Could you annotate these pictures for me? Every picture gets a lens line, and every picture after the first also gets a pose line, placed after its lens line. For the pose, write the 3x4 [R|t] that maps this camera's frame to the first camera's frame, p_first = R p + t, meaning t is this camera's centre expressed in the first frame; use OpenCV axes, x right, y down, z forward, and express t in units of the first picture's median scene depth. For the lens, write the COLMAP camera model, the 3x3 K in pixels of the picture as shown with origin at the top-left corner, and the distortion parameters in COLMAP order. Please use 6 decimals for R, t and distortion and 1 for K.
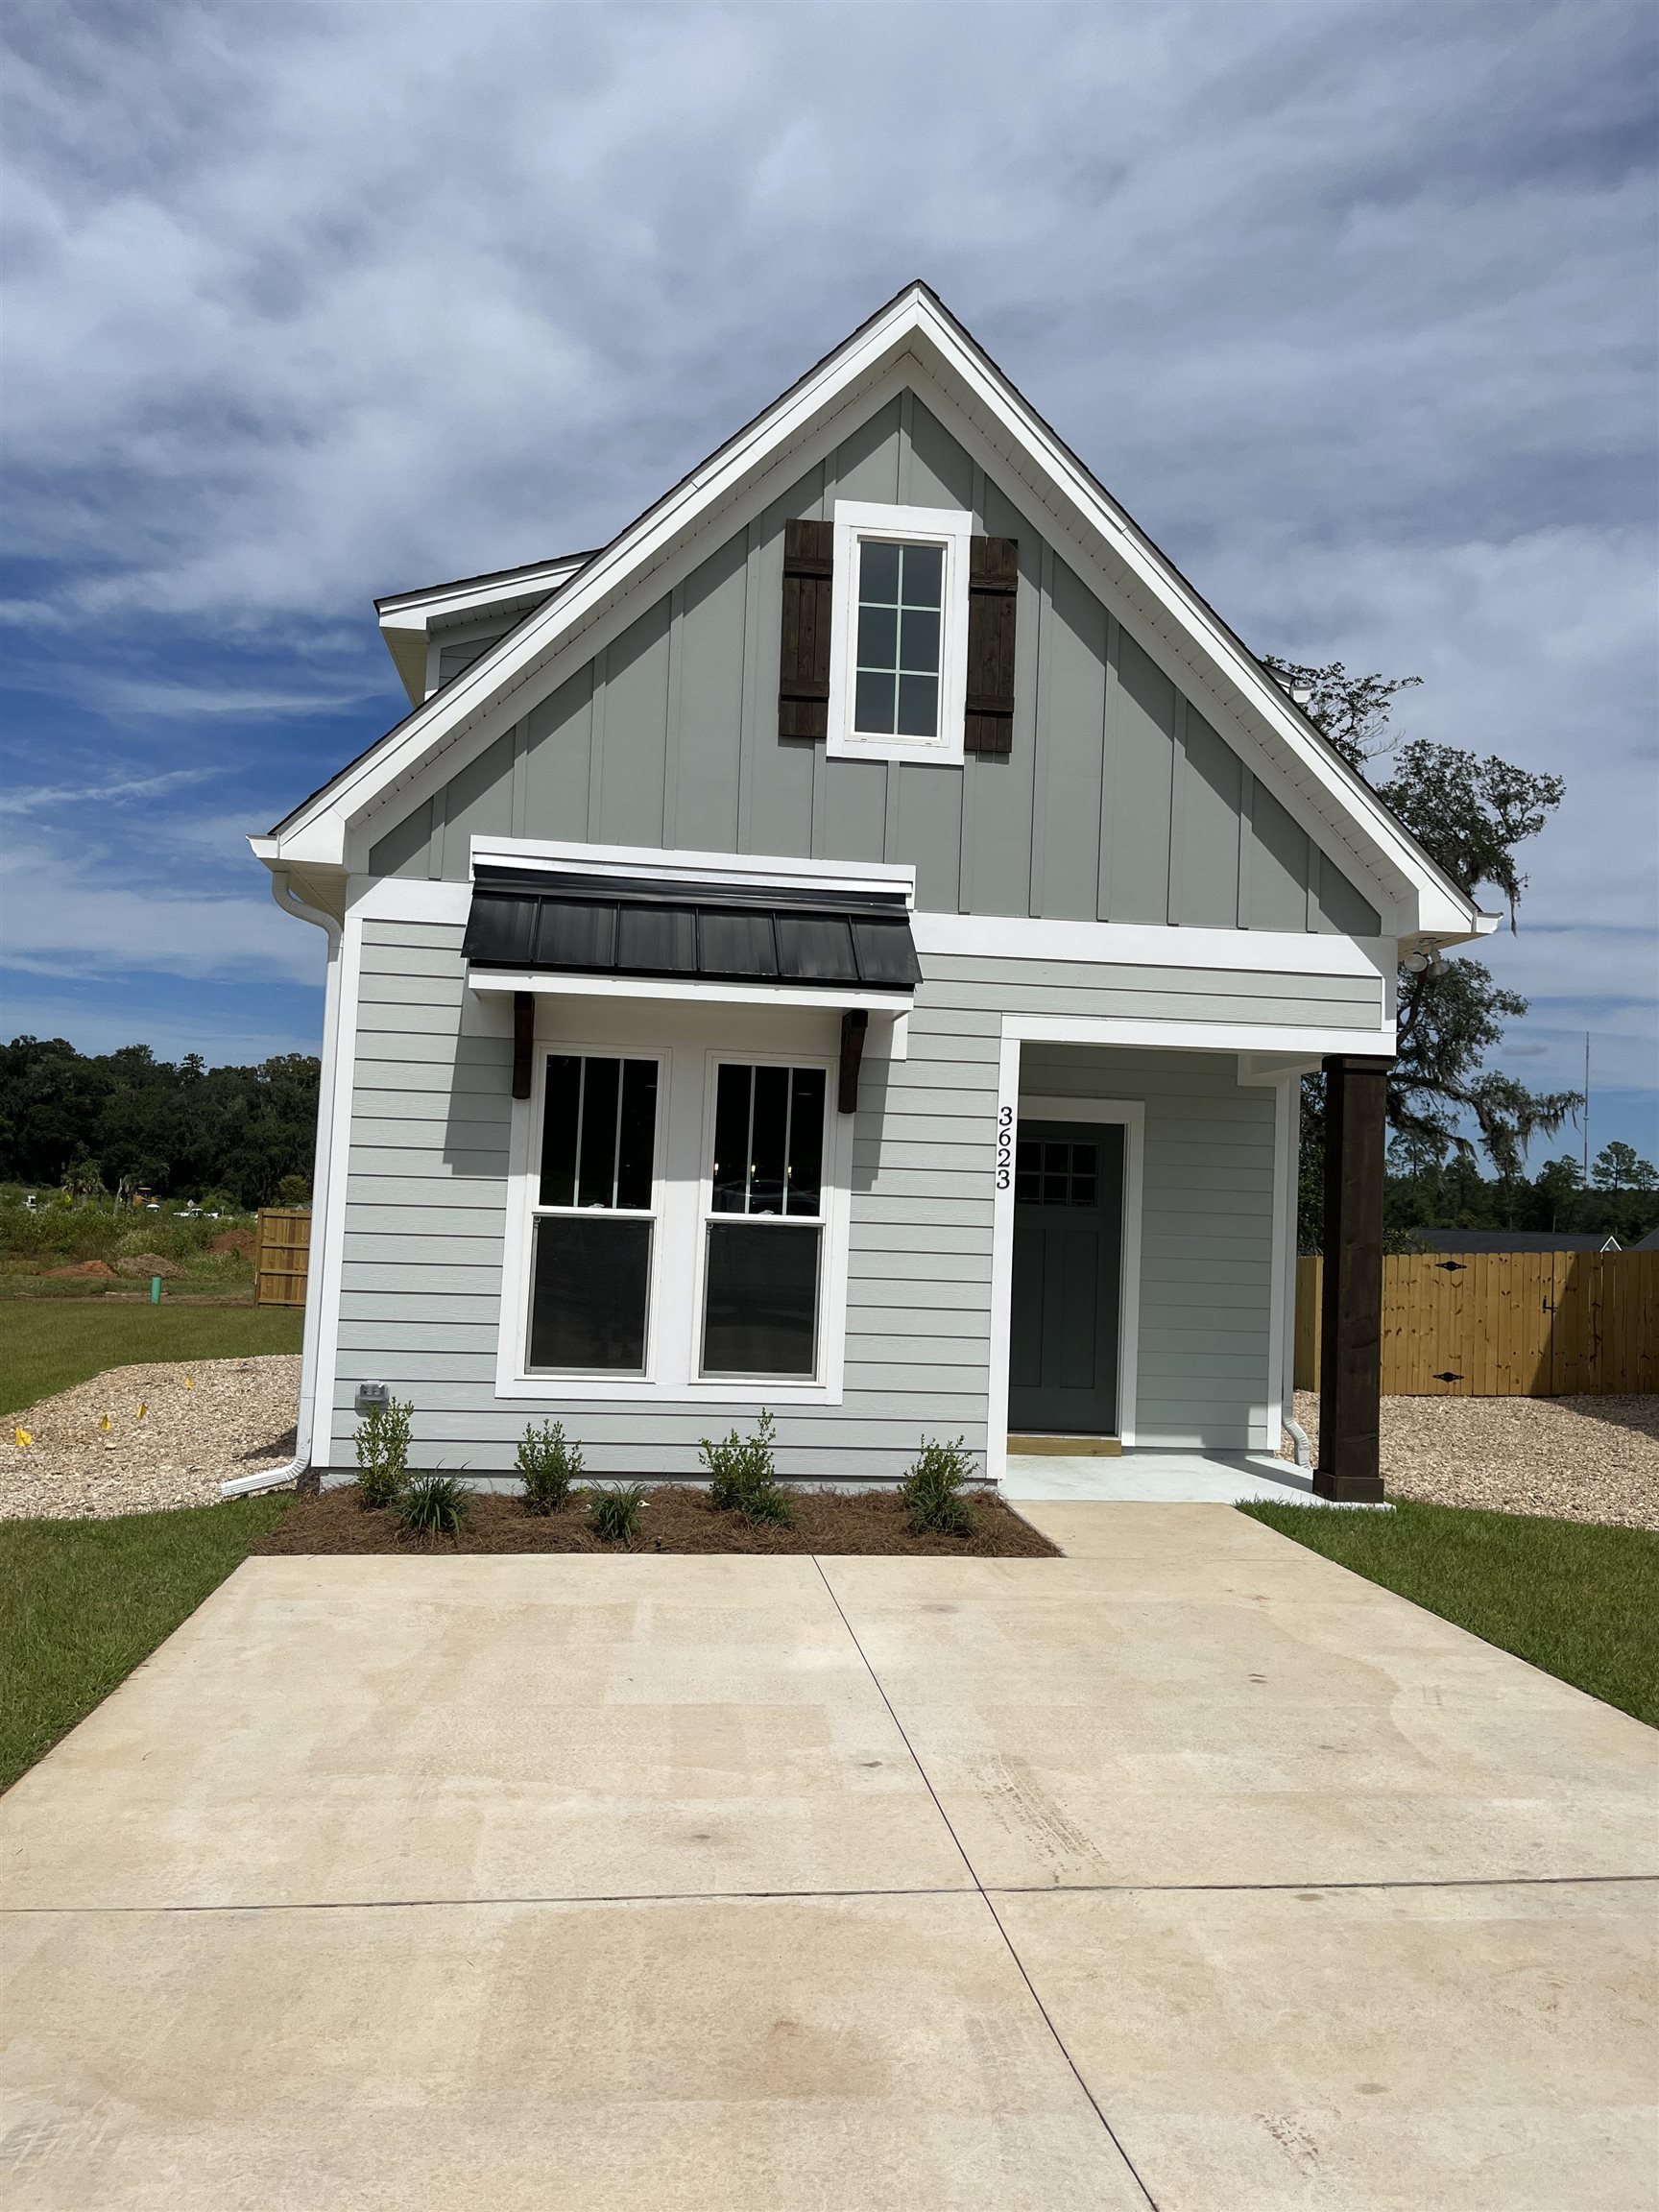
lens RADIAL K [[1716.8, 0, 832.7], [0, 1716.8, 1104.7], [0, 0, 1]] dist [-0.066094, -0.004659]
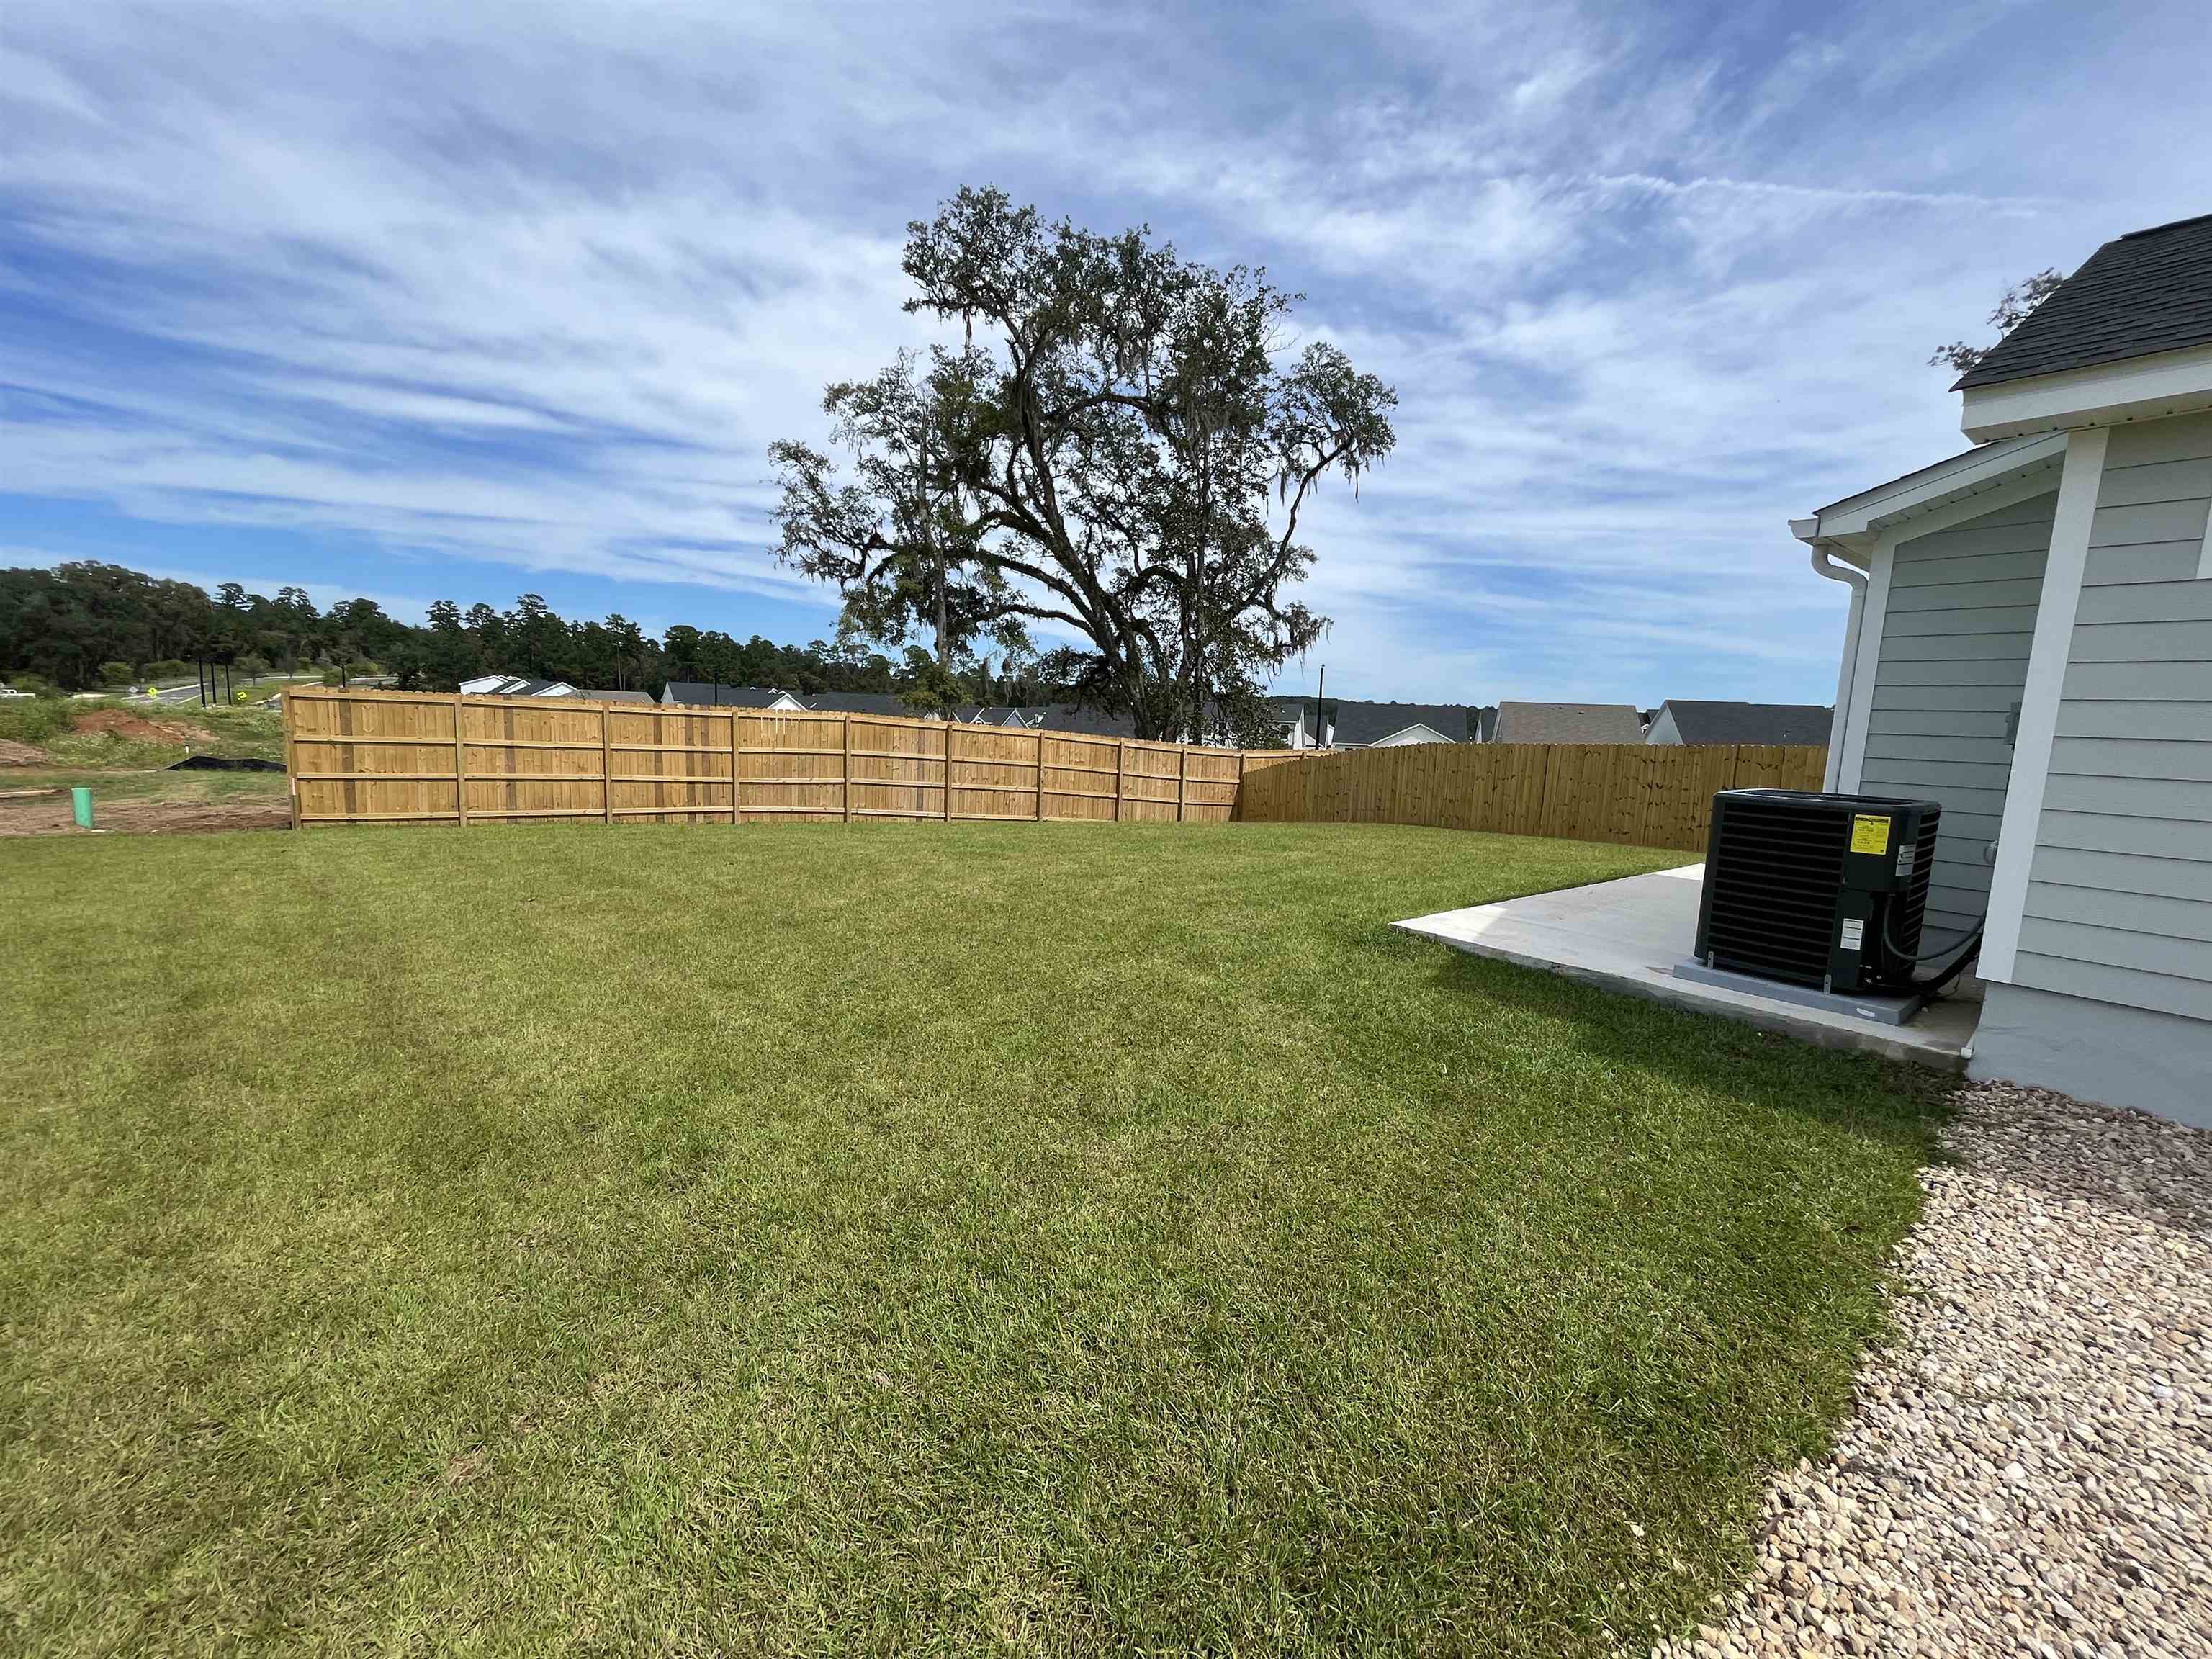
lens RADIAL K [[889.6, 0, 1101.5], [0, 889.6, 832.1], [0, 0, 1]] dist [-0.010808, 0.000296]
pose [[0.856818, -0.076744, 0.509876, -0.041880], [-0.035366, 0.977786, 0.206602, 0.005841], [-0.514405, -0.195053, 0.835070, 0.091079]]
